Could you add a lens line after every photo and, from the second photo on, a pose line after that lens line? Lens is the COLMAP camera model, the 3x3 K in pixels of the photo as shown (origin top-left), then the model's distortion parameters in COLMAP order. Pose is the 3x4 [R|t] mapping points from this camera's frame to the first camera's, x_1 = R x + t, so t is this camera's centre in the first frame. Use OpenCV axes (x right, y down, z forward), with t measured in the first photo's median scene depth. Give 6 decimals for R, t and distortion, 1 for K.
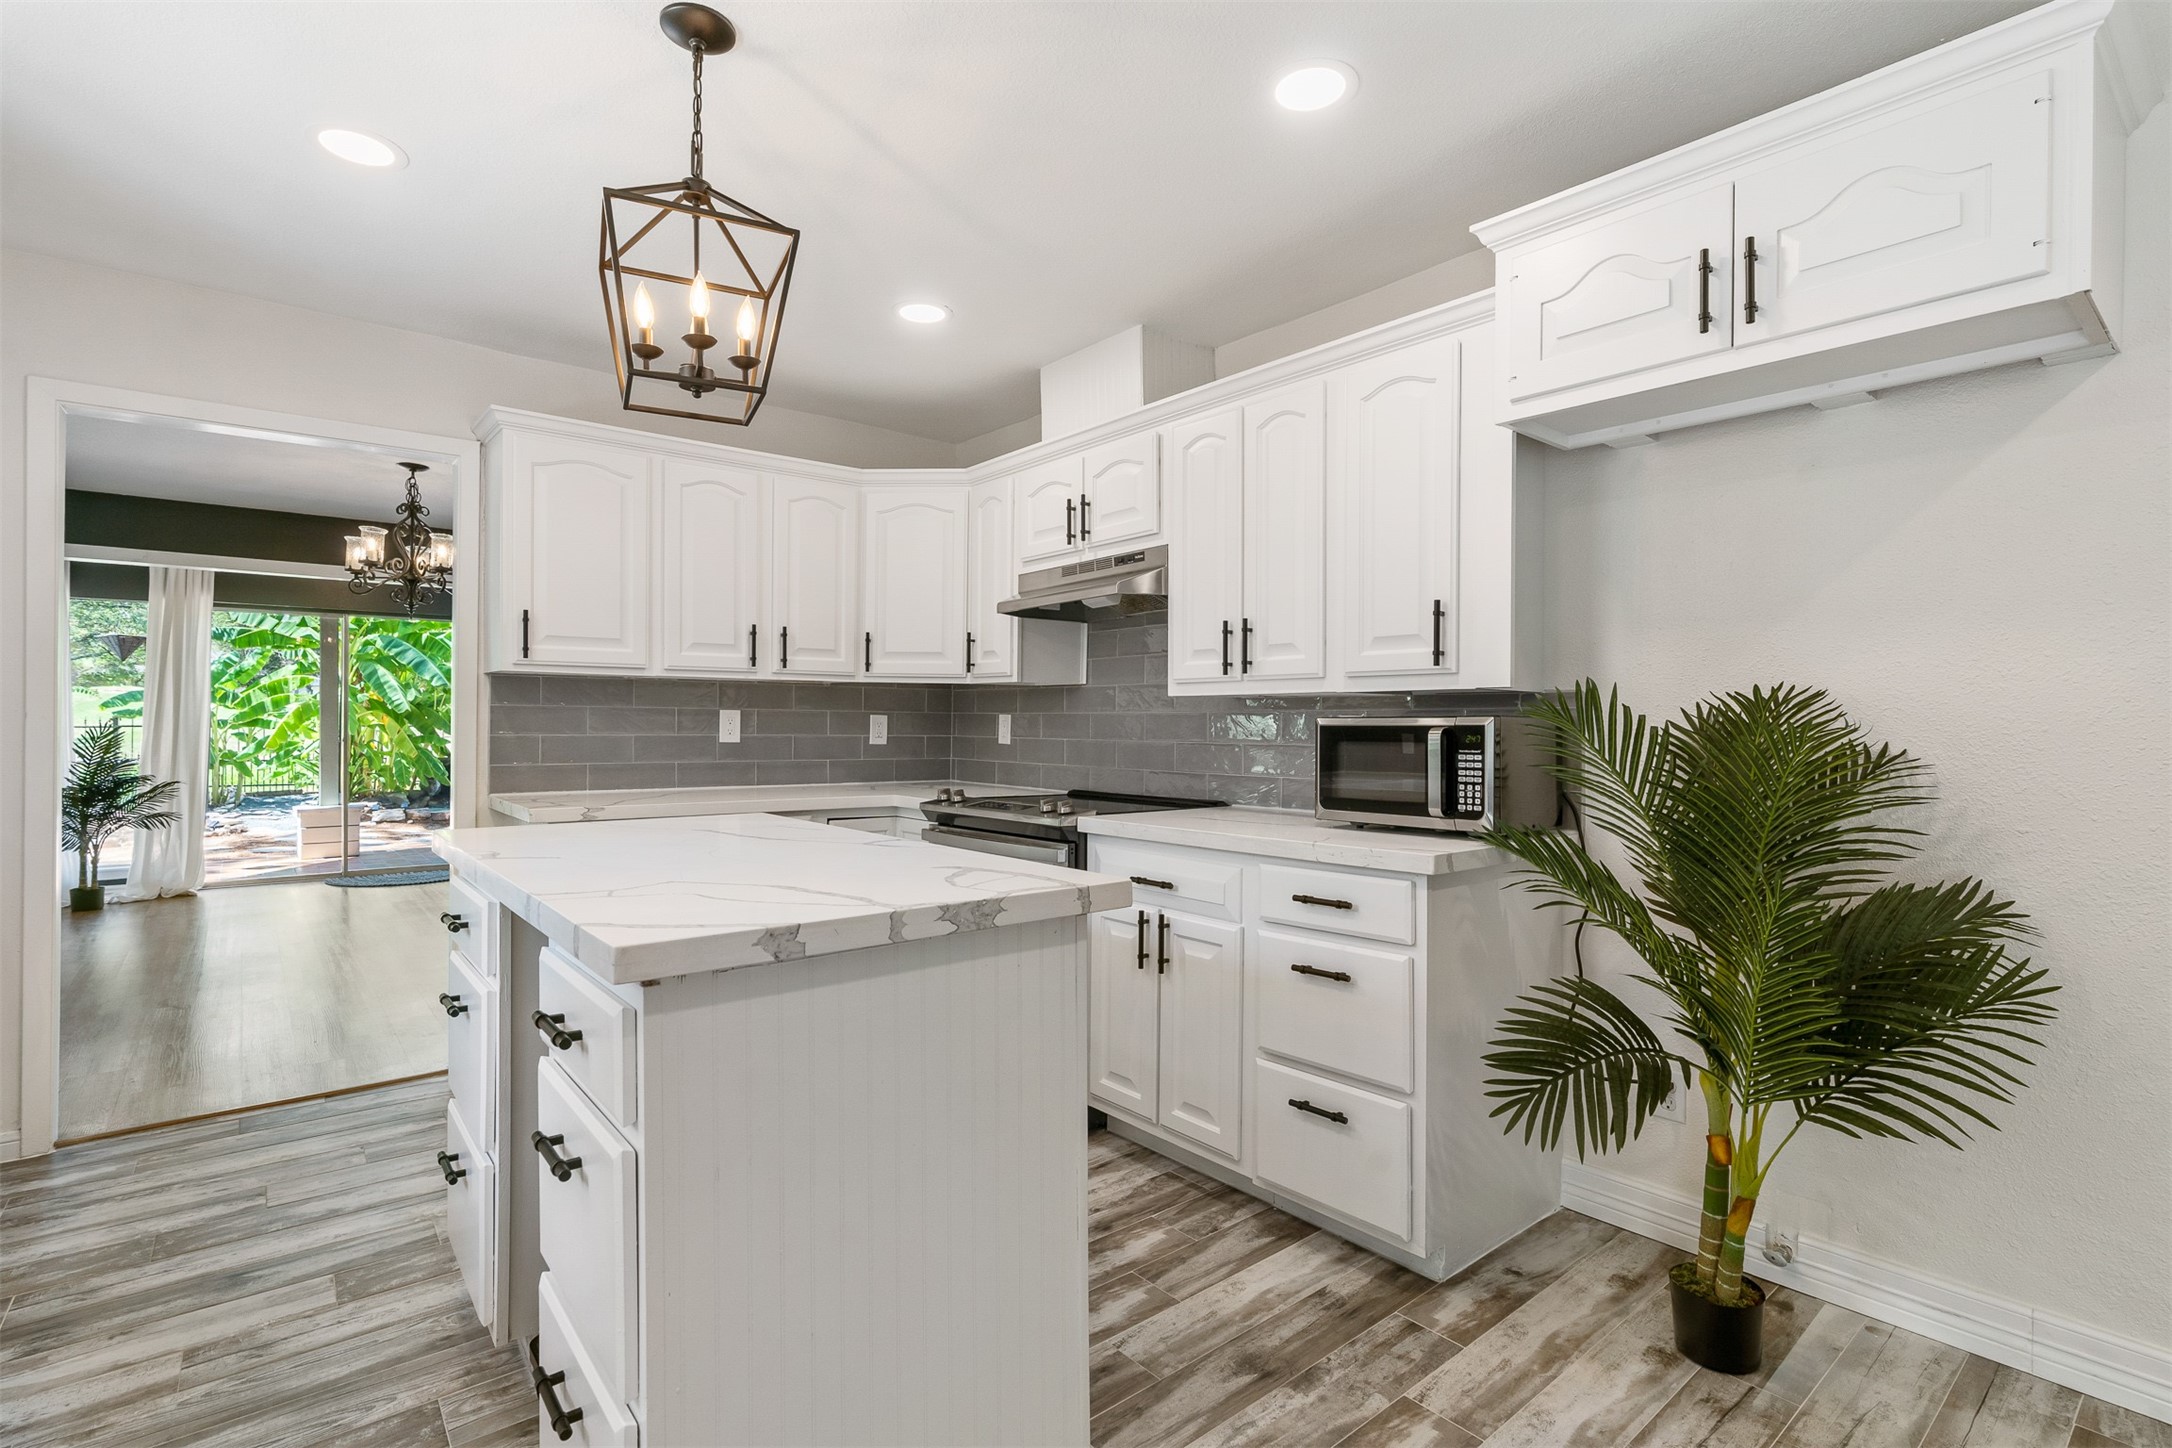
lens RADIAL K [[1001.0, 0, 1078.8], [0, 1001.0, 720.4], [0, 0, 1]] dist [-0.004263, 0.000561]
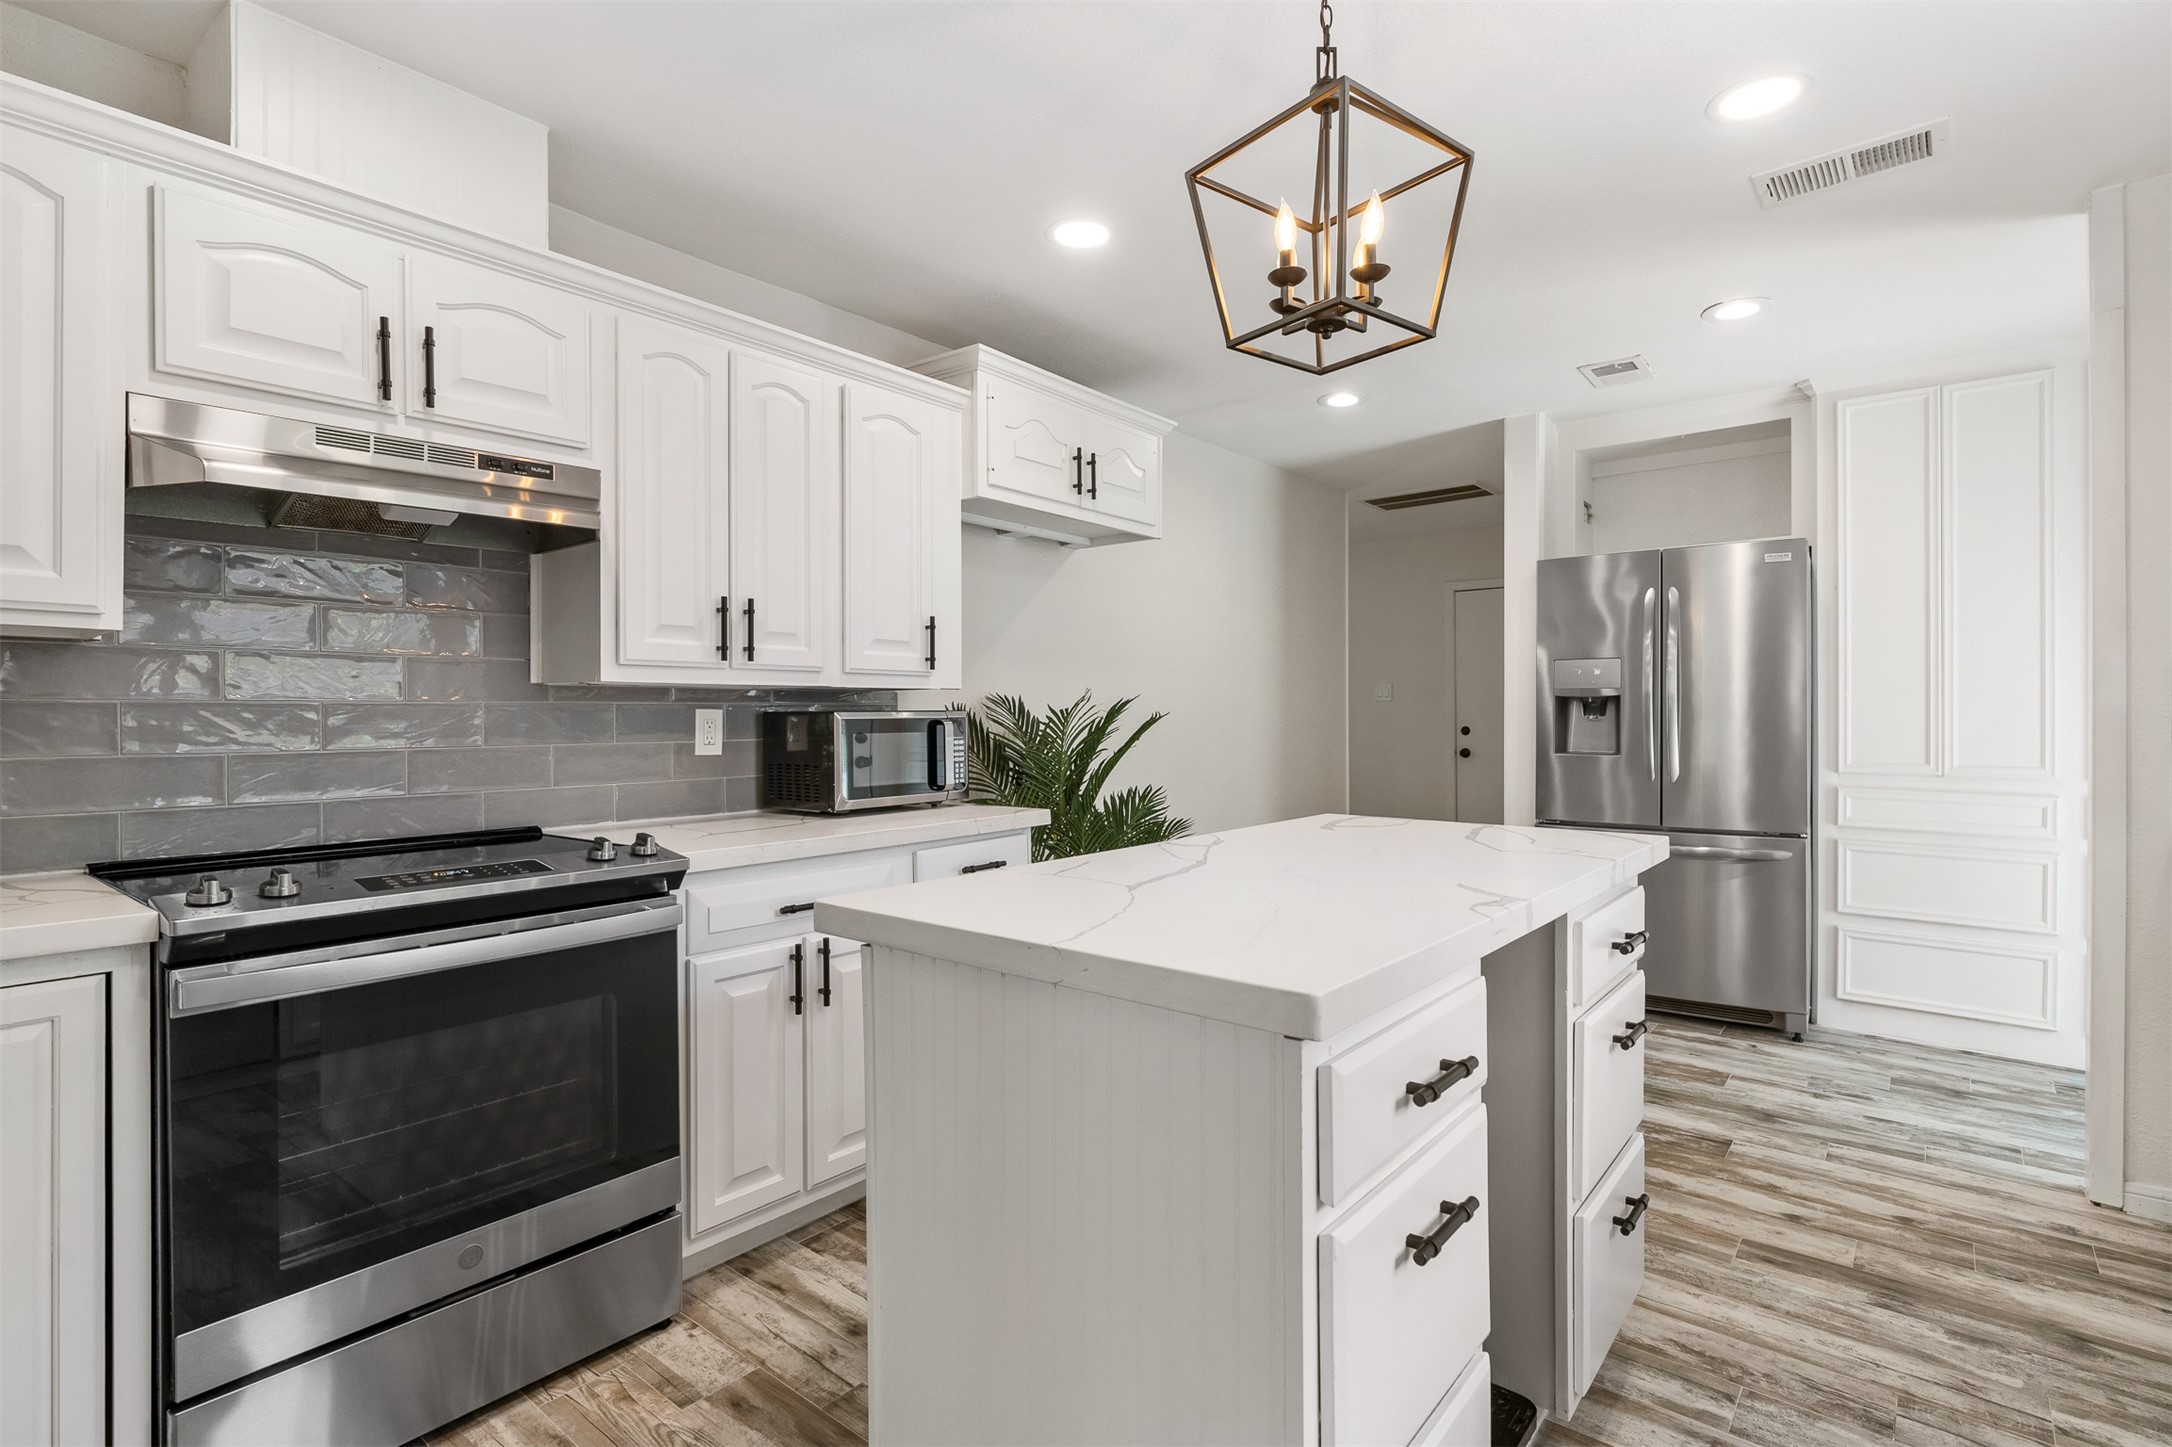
lens RADIAL K [[1041.6, 0, 1108.6], [0, 1041.6, 716.1], [0, 0, 1]] dist [-0.005788, 0.001504]
pose [[-0.196254, -0.001209, 0.980552, -0.784491], [0.004626, 0.999987, 0.002159, 0.000777], [-0.980542, 0.004960, -0.196246, 0.863019]]
